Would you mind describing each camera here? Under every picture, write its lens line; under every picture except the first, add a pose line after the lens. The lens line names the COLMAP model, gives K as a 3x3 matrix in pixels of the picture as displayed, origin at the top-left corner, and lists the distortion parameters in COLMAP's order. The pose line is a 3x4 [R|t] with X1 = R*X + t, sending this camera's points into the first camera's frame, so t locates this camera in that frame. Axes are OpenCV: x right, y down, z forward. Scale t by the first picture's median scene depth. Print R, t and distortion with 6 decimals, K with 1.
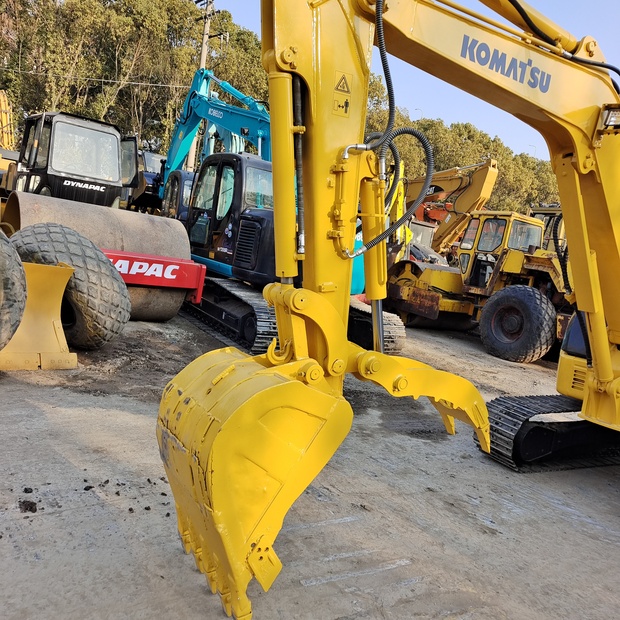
lens RADIAL K [[547.3, 0, 309.0], [0, 547.3, 321.4], [0, 0, 1]] dist [0.038224, -0.012240]
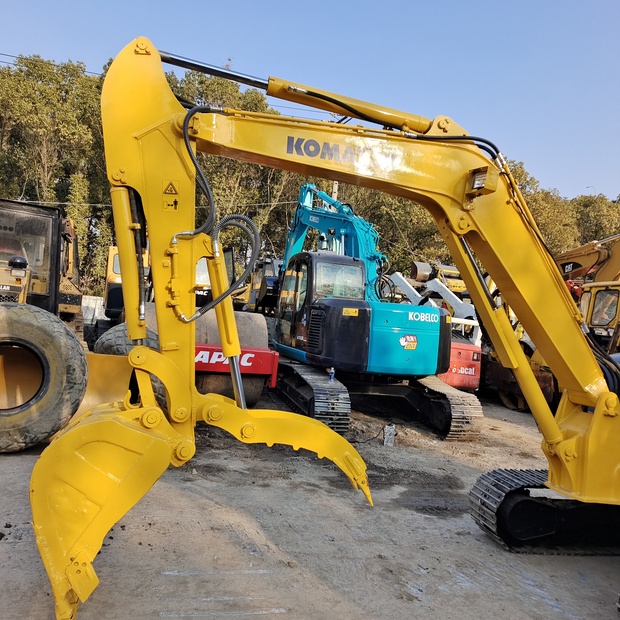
lens RADIAL K [[547.3, 0, 309.0], [0, 547.3, 321.4], [0, 0, 1]] dist [0.038224, -0.012240]
pose [[0.952388, -0.067604, -0.297299, 0.217740], [0.015216, 0.984431, -0.175110, 0.031550], [0.304508, 0.162249, 0.938589, -0.017884]]
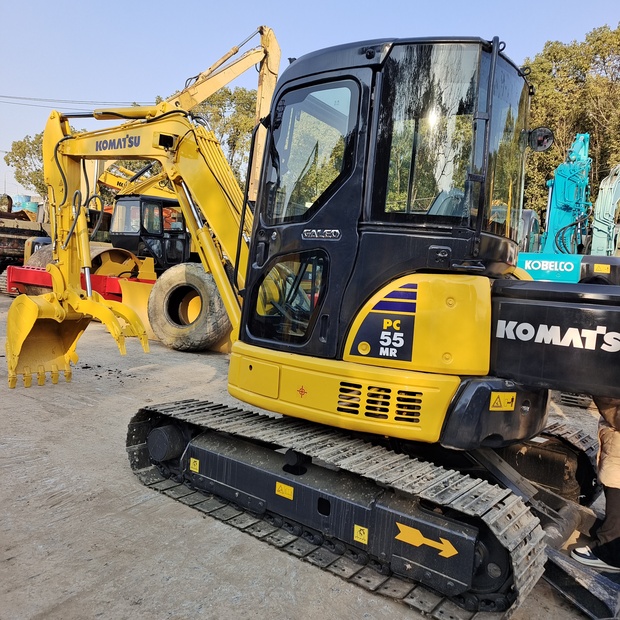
lens RADIAL K [[549.7, 0, 310.2], [0, 549.7, 320.3], [0, 0, 1]] dist [0.042099, 0.001204]
pose [[0.389239, -0.046829, -0.919946, 0.888615], [-0.145812, 0.982983, -0.111733, 0.106485], [0.909523, 0.177630, 0.375787, 0.364045]]
